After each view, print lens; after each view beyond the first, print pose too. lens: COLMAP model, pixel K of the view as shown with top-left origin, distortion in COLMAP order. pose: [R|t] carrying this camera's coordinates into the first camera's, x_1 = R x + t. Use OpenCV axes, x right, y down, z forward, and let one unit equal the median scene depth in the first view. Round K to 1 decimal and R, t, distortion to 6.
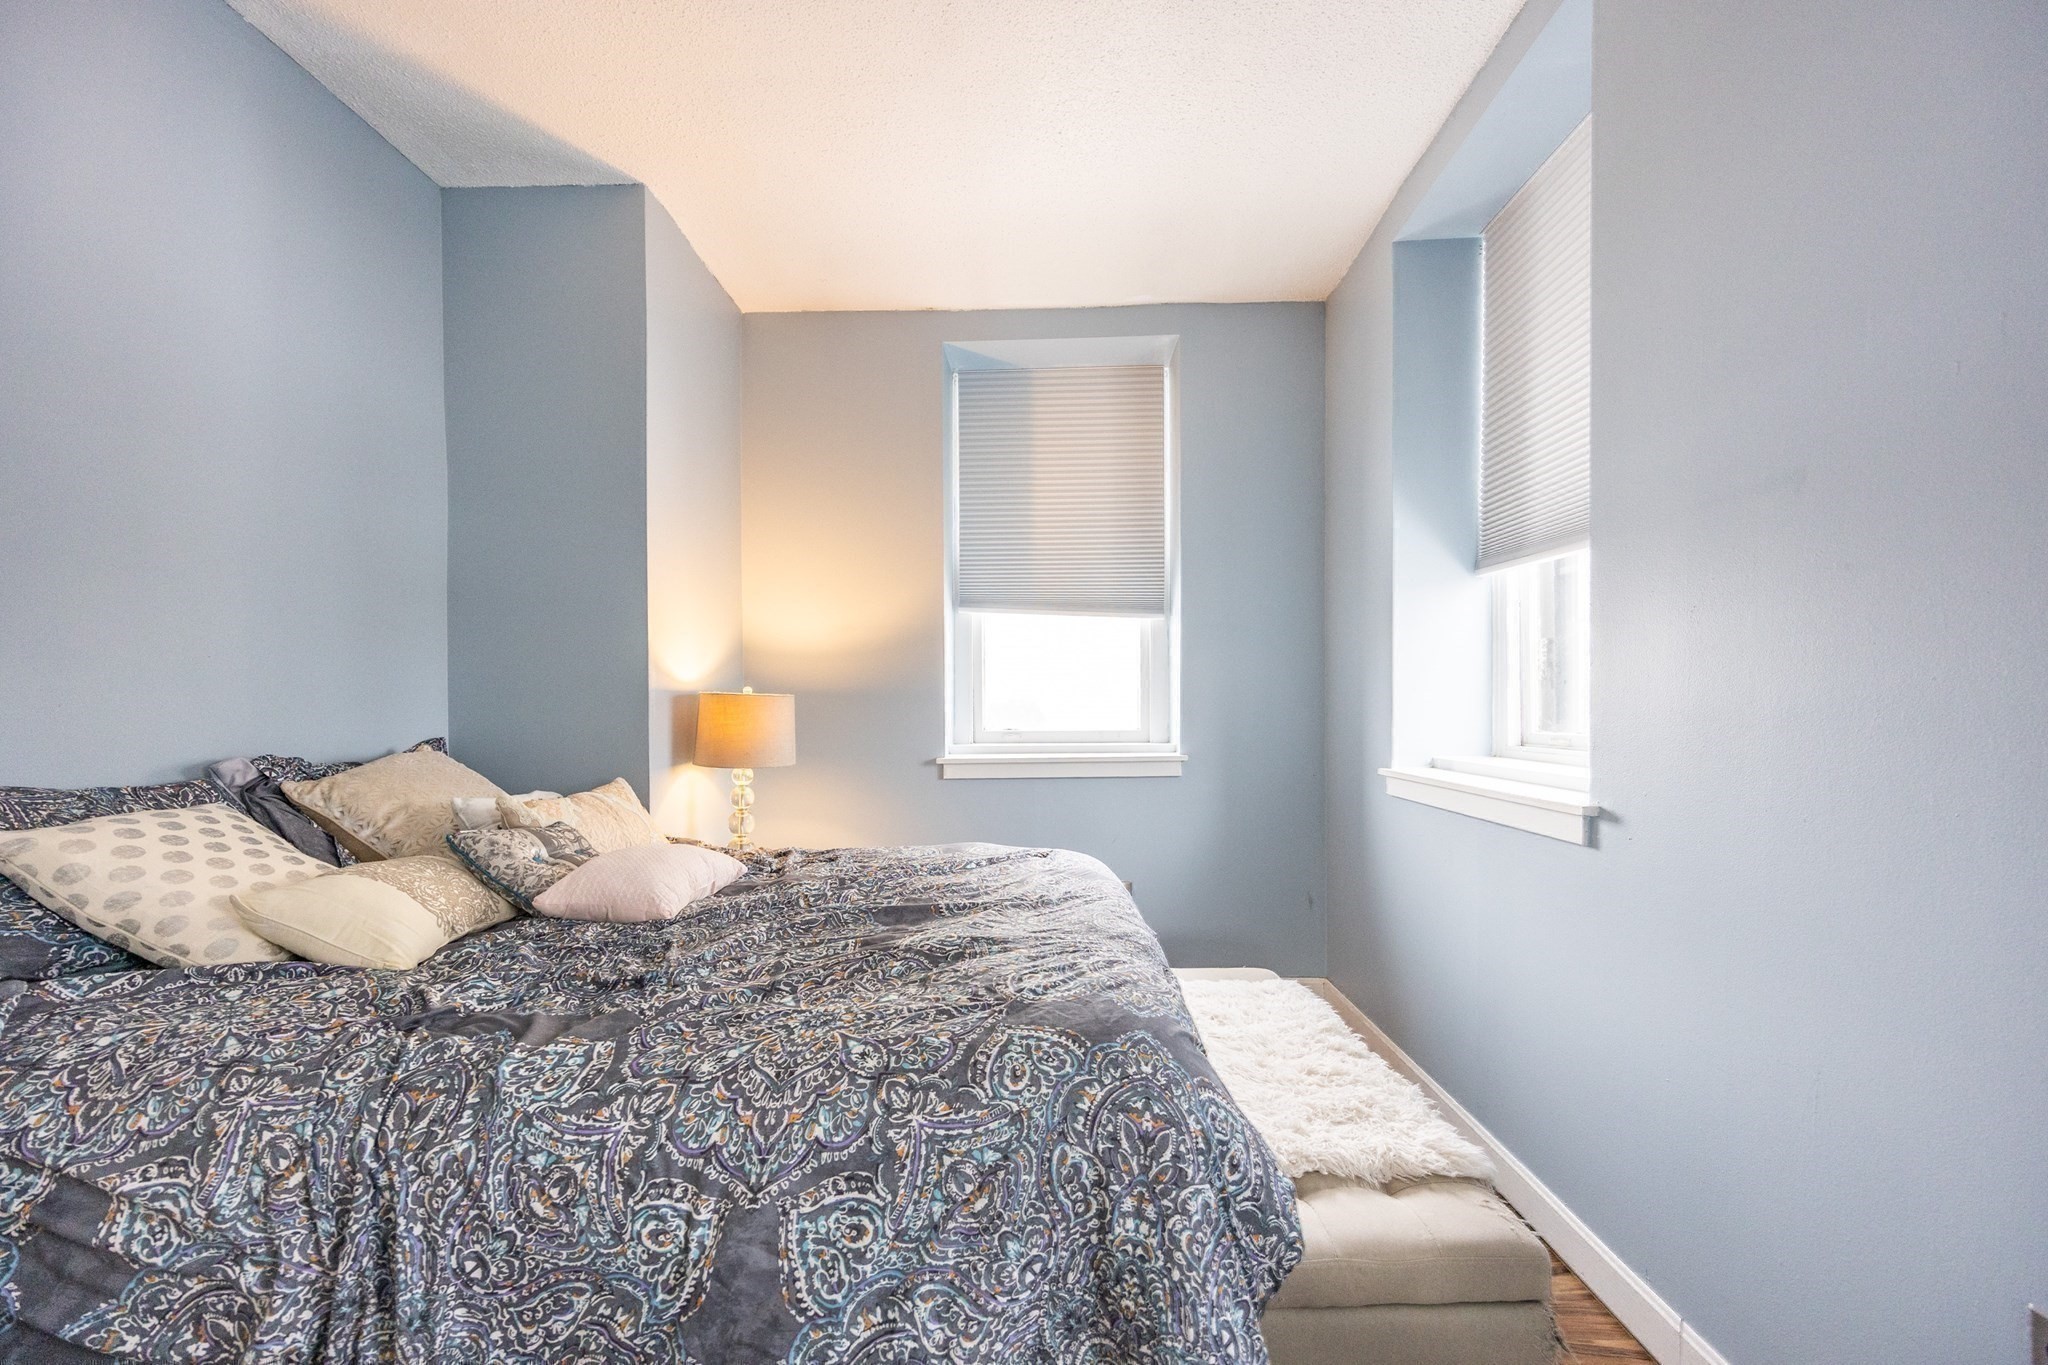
lens RADIAL K [[780.7, 0, 1024.0], [0, 780.7, 716.5], [0, 0, 1]] dist [0.006887, -0.000089]
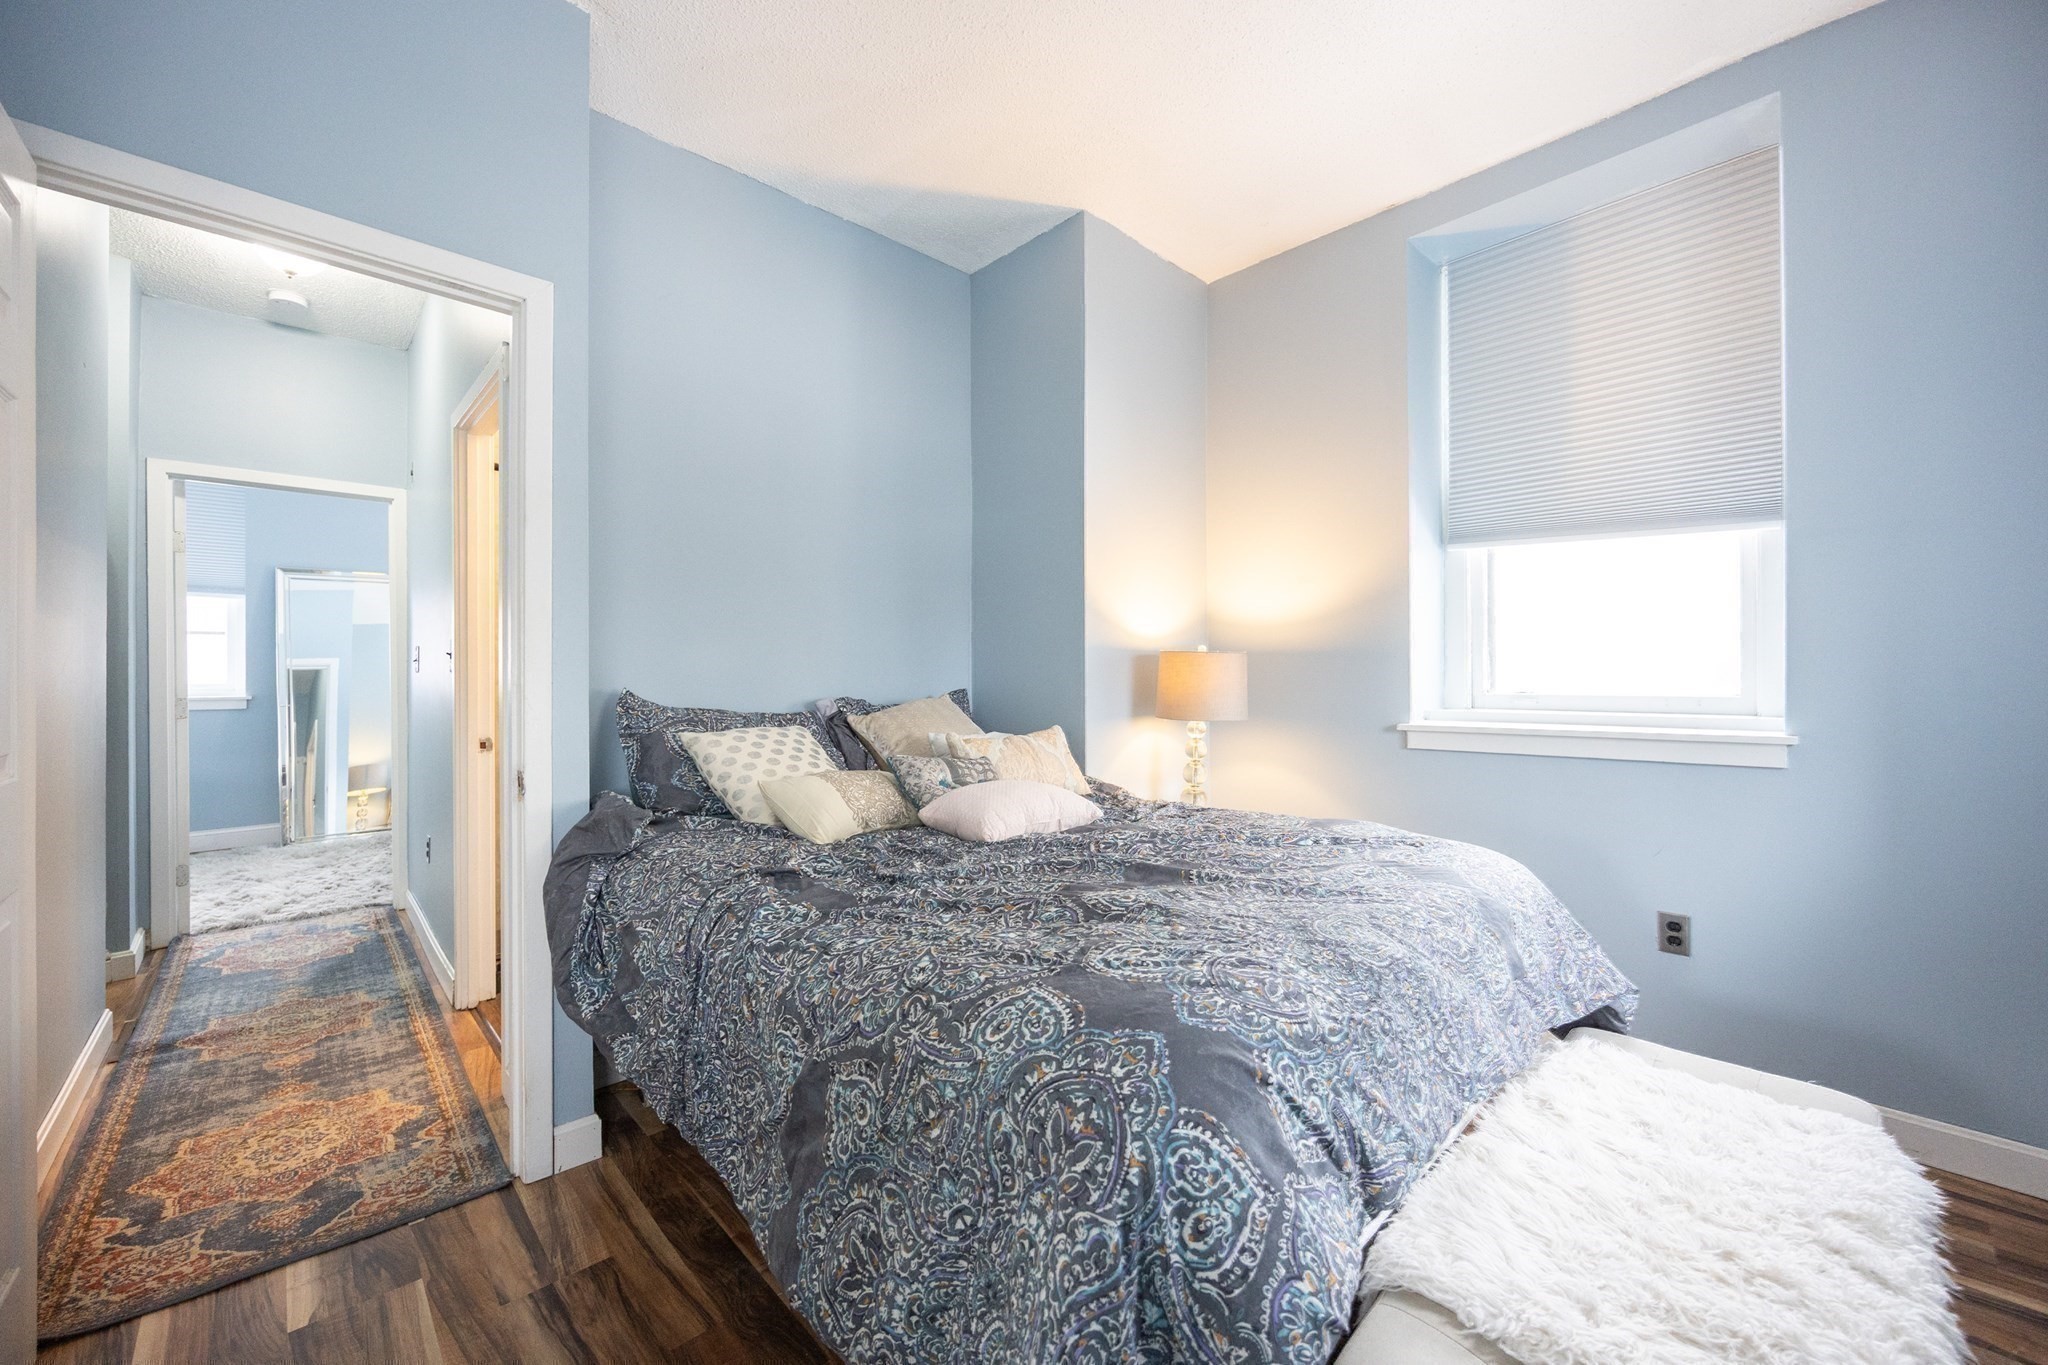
lens RADIAL K [[795.8, 0, 1032.2], [0, 795.8, 675.2], [0, 0, 1]] dist [0.003698, -0.000062]
pose [[0.711387, 0.002625, -0.702796, 0.572937], [-0.006182, 0.999978, -0.002522, 0.012591], [0.702773, 0.006139, 0.711387, 0.245969]]
